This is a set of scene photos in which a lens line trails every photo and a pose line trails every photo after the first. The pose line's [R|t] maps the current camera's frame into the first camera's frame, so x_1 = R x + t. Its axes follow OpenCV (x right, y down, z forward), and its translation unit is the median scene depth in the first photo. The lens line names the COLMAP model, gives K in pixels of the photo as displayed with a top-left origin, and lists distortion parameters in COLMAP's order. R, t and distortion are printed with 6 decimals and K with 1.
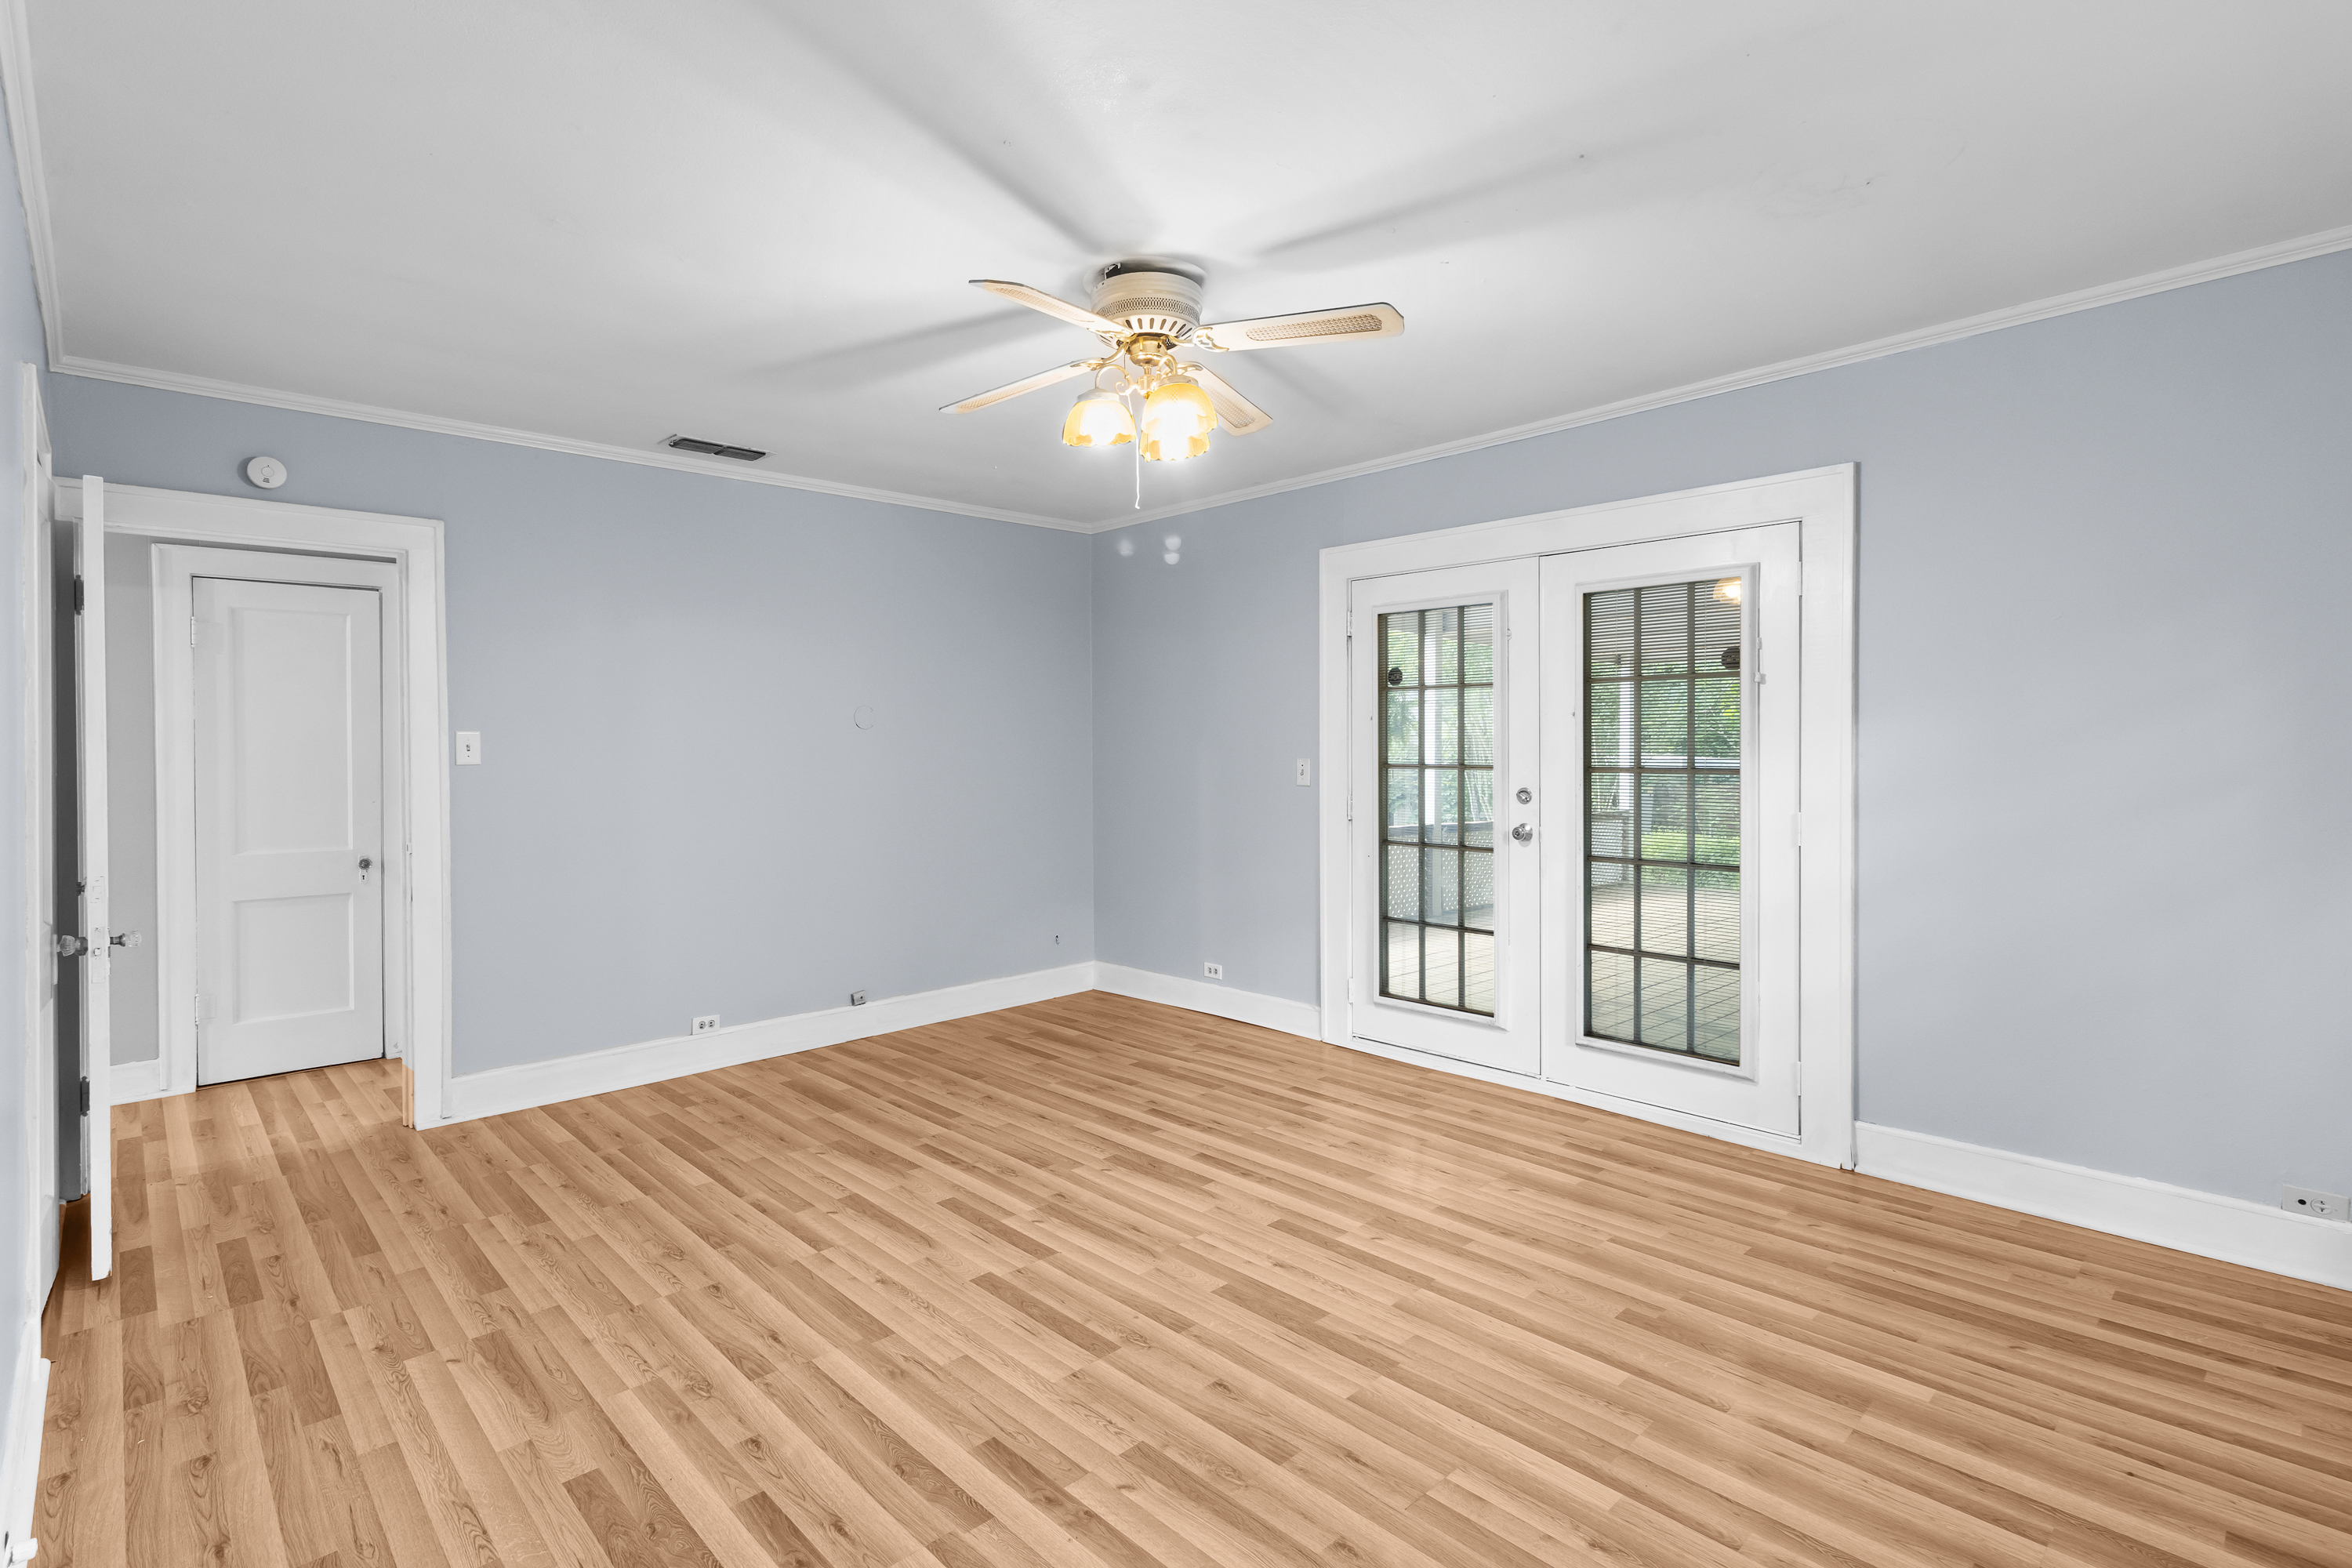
lens RADIAL K [[1121.6, 0, 1161.8], [0, 1121.6, 758.6], [0, 0, 1]] dist [-0.003373, -0.000139]
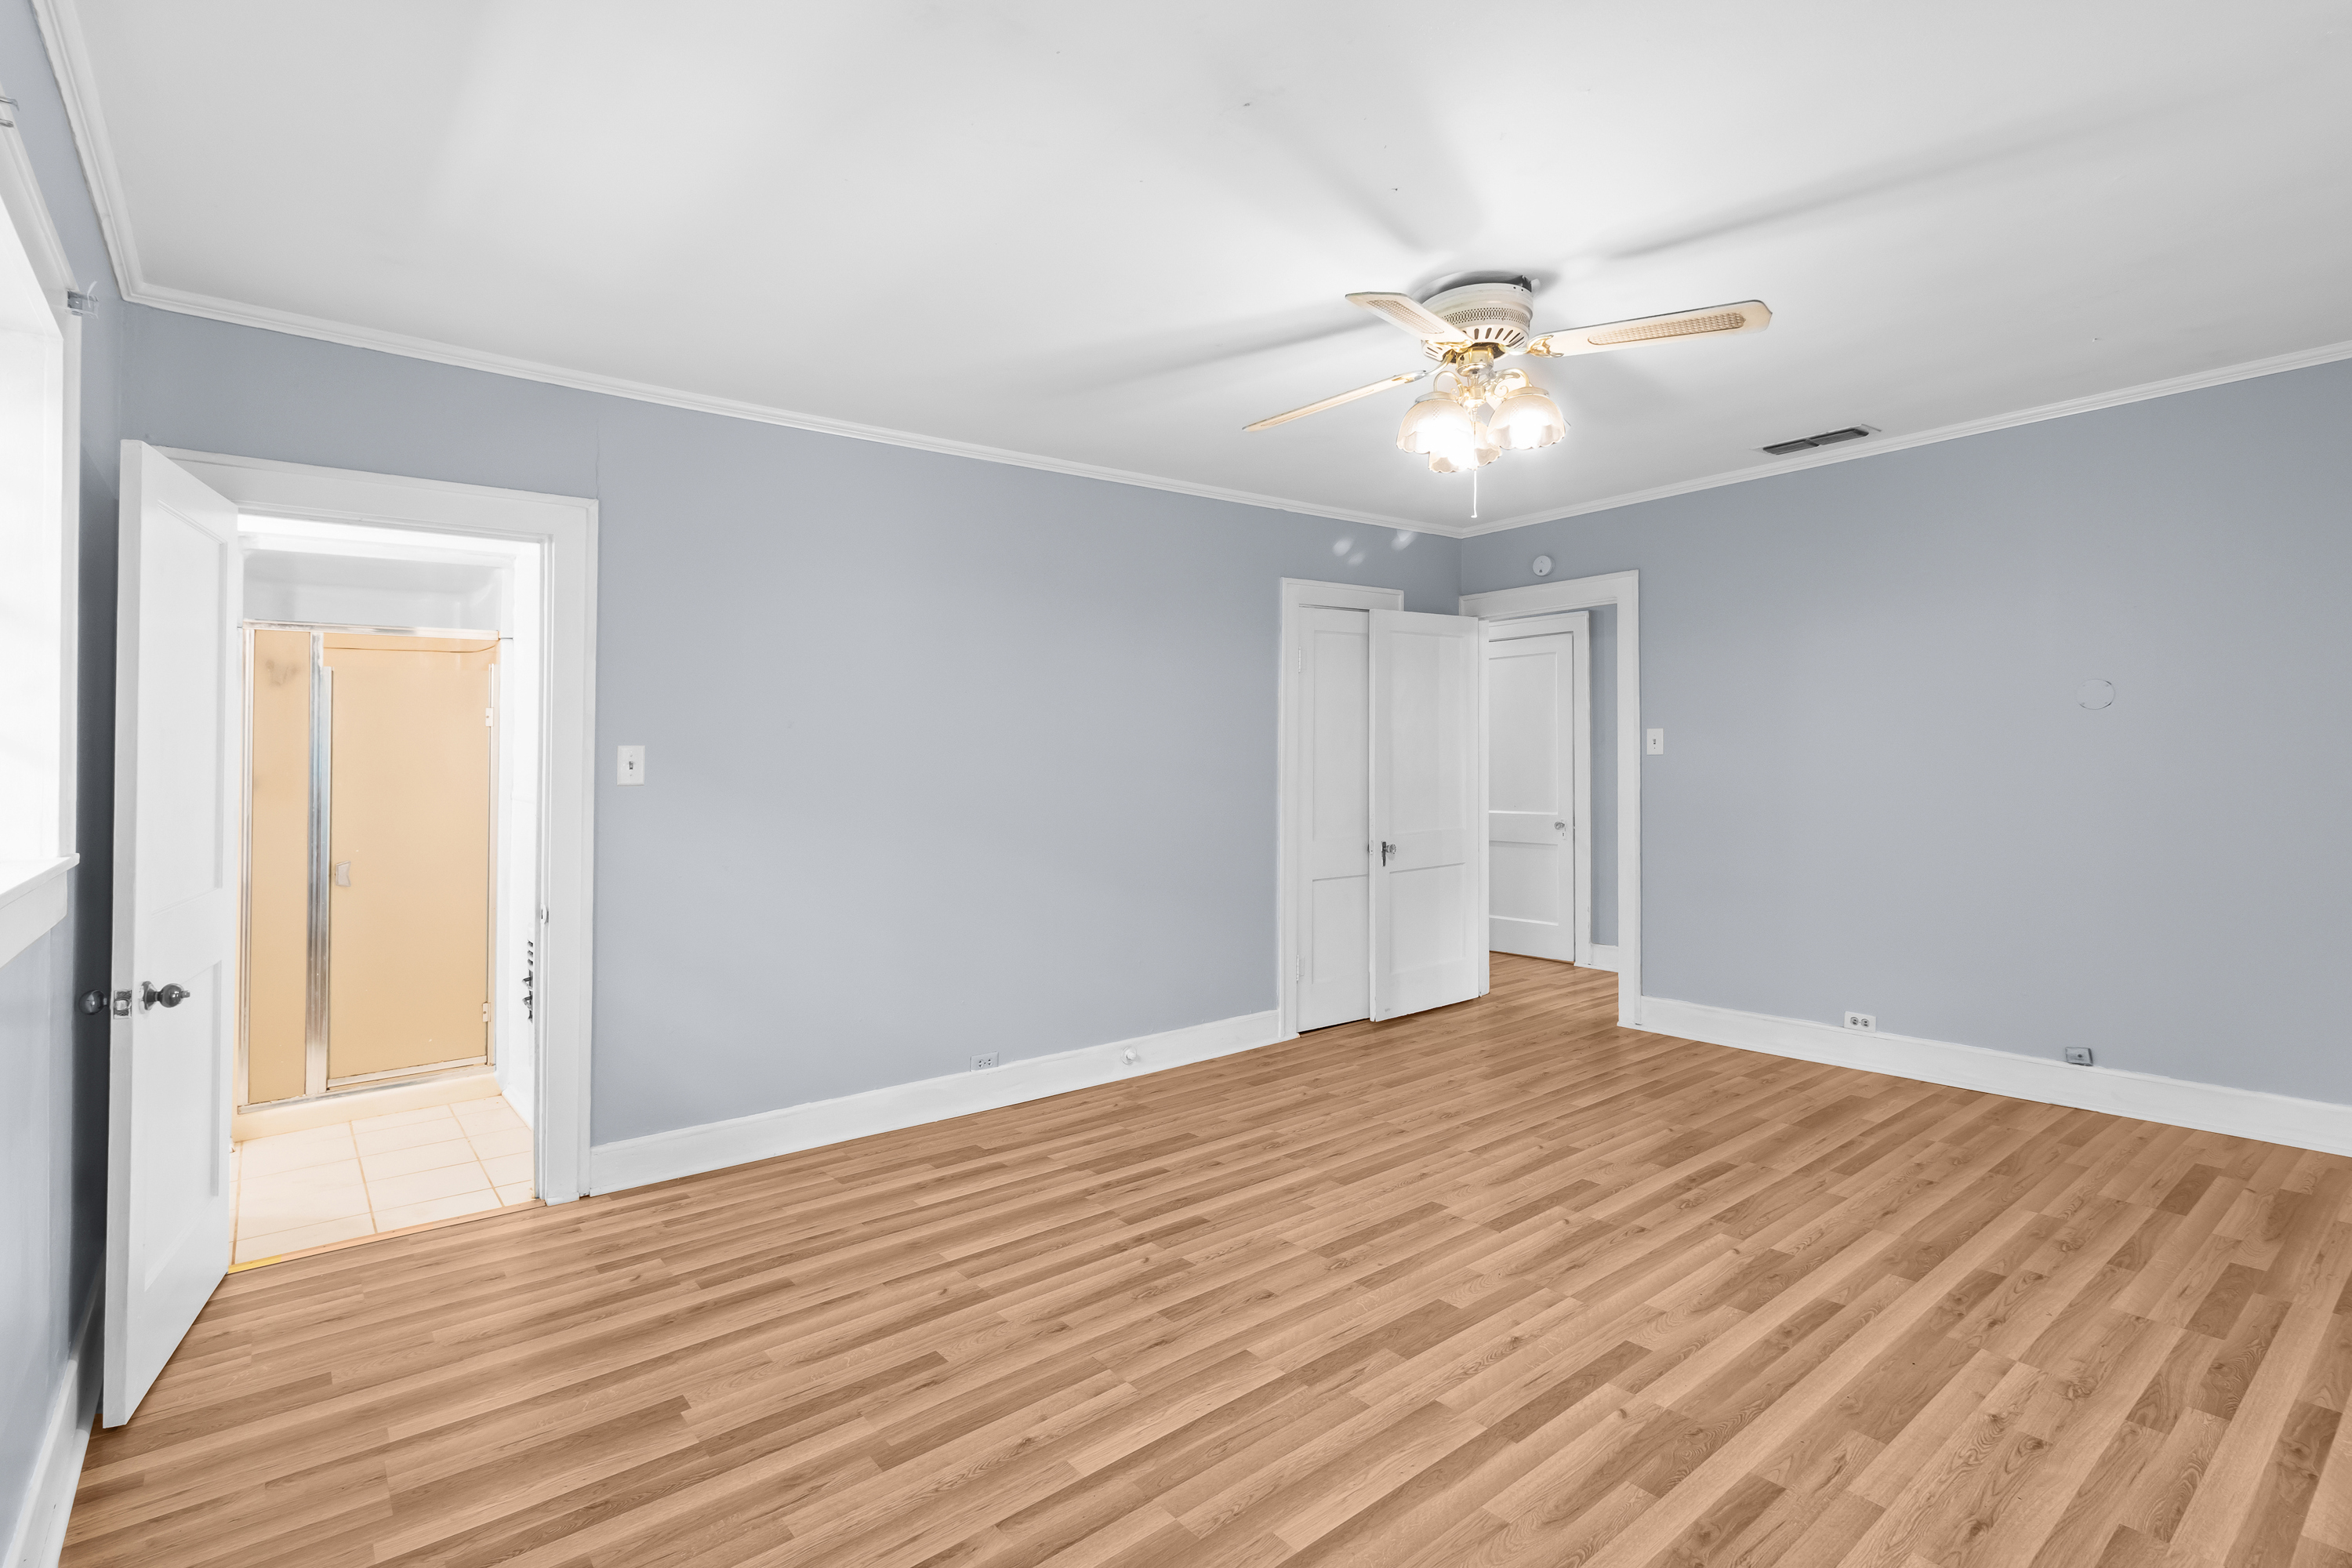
lens RADIAL K [[1121.3, 0, 1166.7], [0, 1121.3, 751.4], [0, 0, 1]] dist [0.000298, -0.000178]
pose [[-0.080379, 0.005660, -0.996748, 0.832162], [0.013897, 0.999893, 0.004557, -0.010688], [0.996667, -0.013486, -0.080450, 0.675799]]
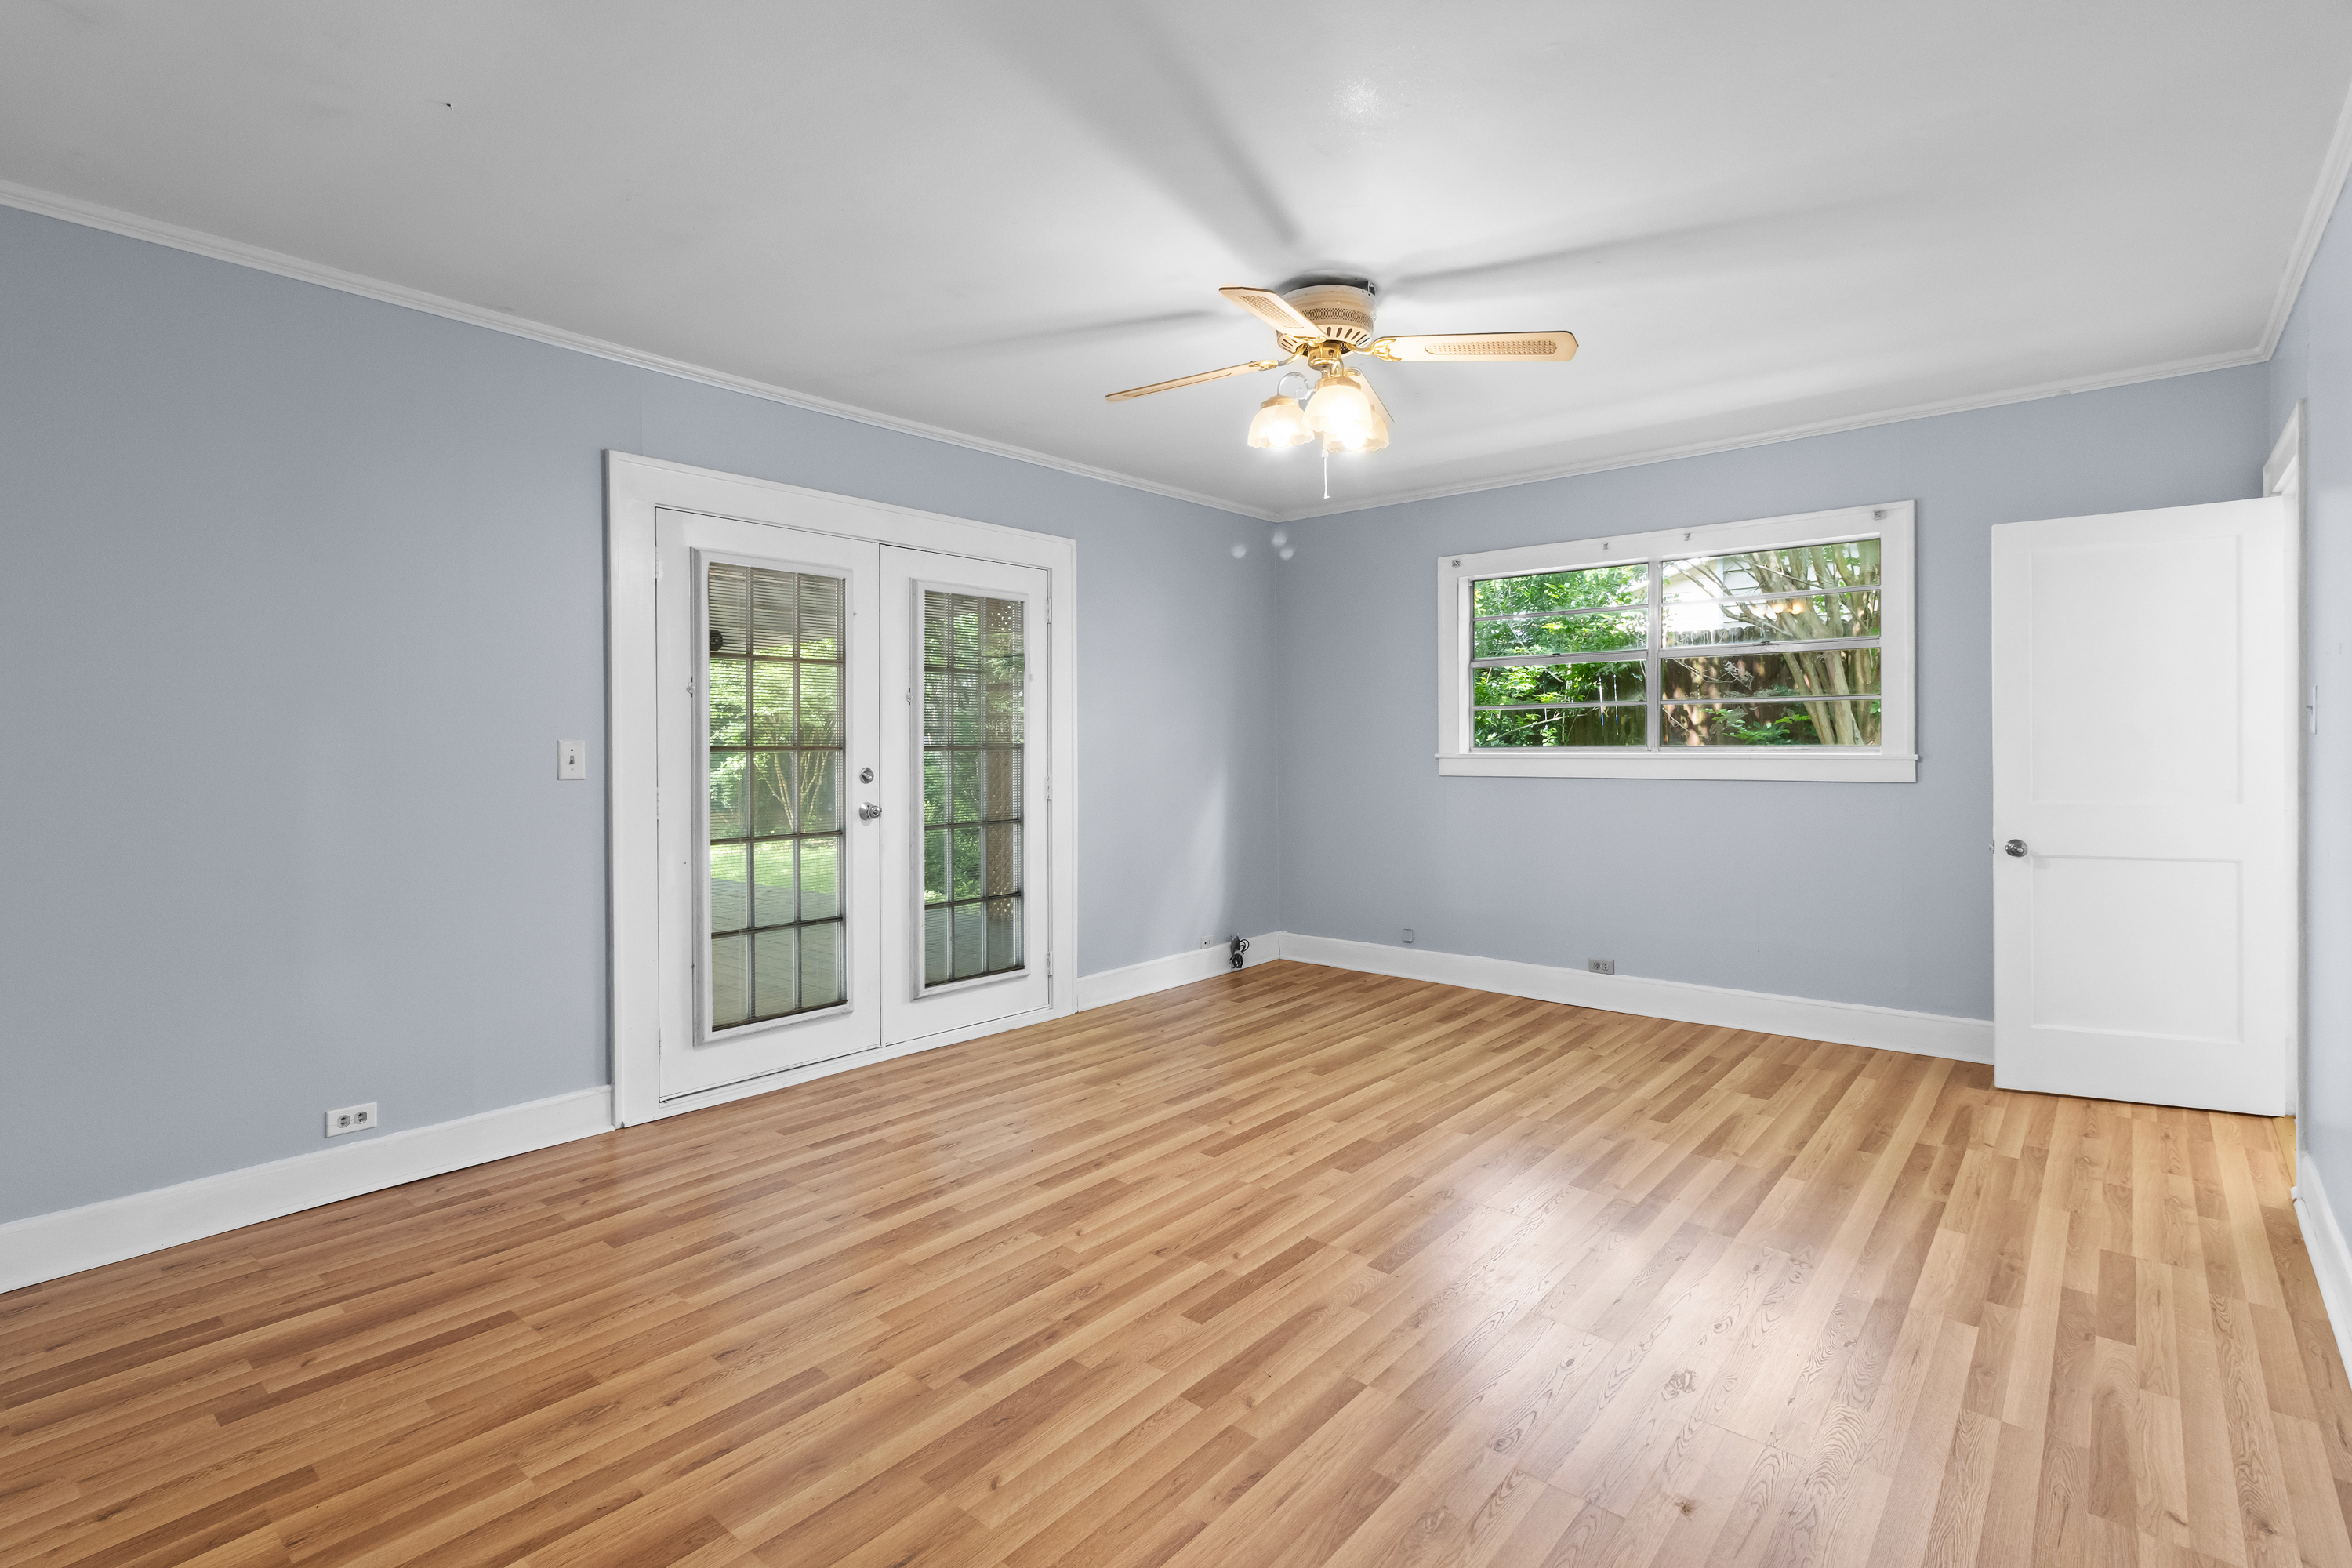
lens RADIAL K [[1121.3, 0, 1166.7], [0, 1121.3, 751.4], [0, 0, 1]] dist [0.000298, -0.000178]
pose [[-0.108950, -0.007181, 0.994021, -0.902916], [0.011014, 0.999904, 0.008431, 0.007269], [-0.993986, 0.011867, -0.108861, 1.056415]]
